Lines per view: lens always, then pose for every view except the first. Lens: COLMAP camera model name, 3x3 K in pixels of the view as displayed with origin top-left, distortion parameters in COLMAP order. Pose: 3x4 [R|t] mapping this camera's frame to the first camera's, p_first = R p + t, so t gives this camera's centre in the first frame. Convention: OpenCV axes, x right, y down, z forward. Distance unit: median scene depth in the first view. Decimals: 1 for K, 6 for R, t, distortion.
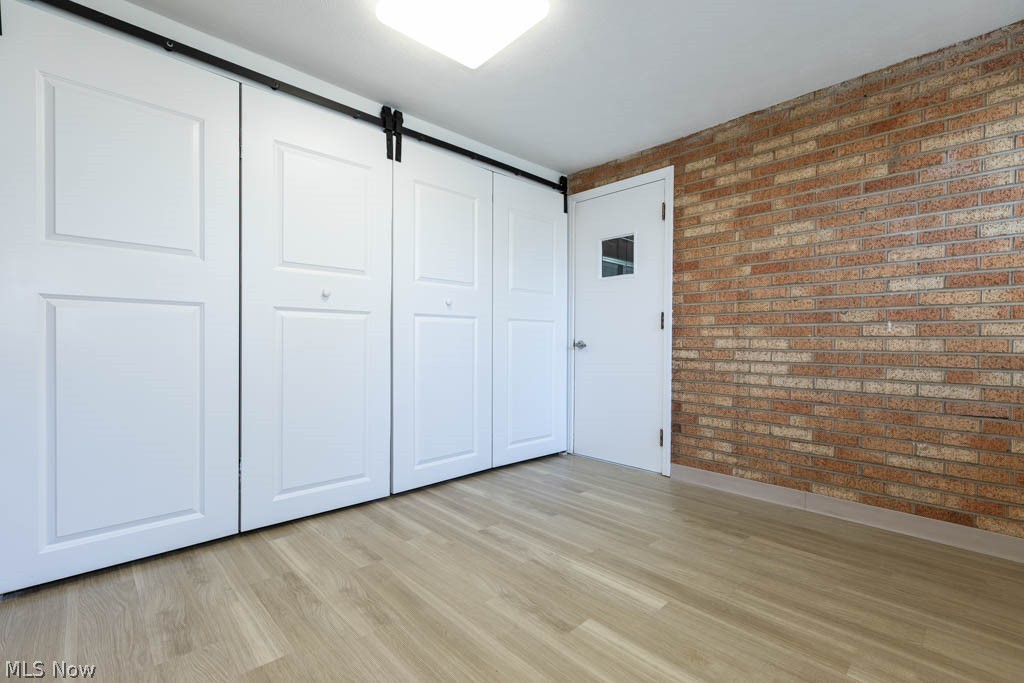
lens RADIAL K [[453.7, 0, 514.5], [0, 453.7, 346.4], [0, 0, 1]] dist [0.002249, -0.000200]
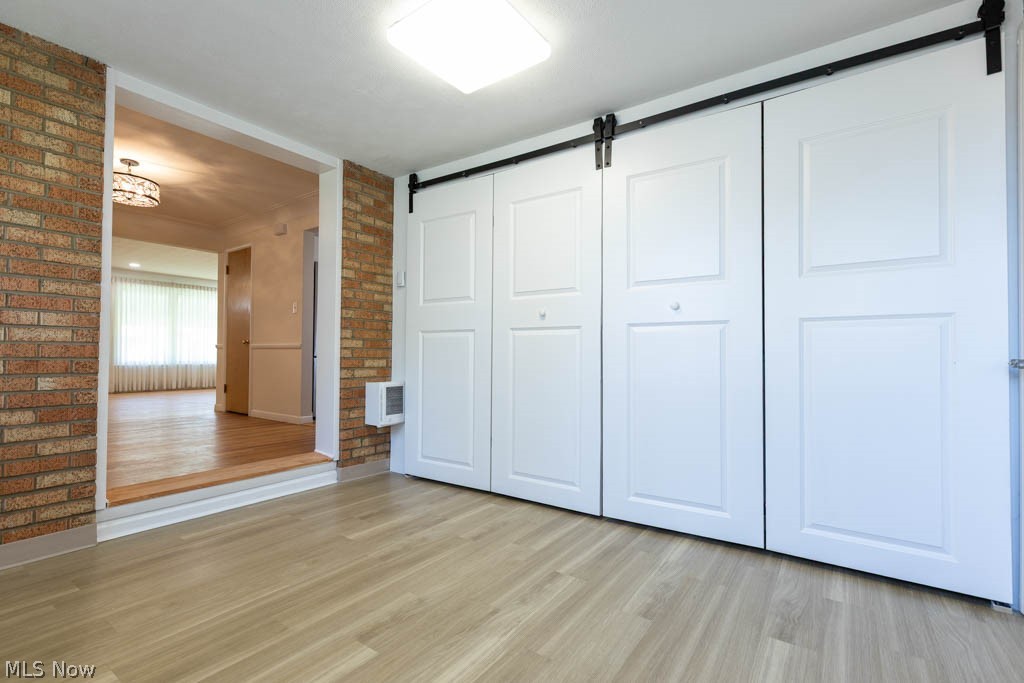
lens RADIAL K [[474.8, 0, 515.9], [0, 474.8, 347.8], [0, 0, 1]] dist [0.000225, -0.001028]
pose [[0.192232, -0.019974, -0.981146, 0.701216], [-0.016871, 0.999578, -0.023655, 0.000738], [0.981205, 0.021100, 0.191813, 0.644272]]
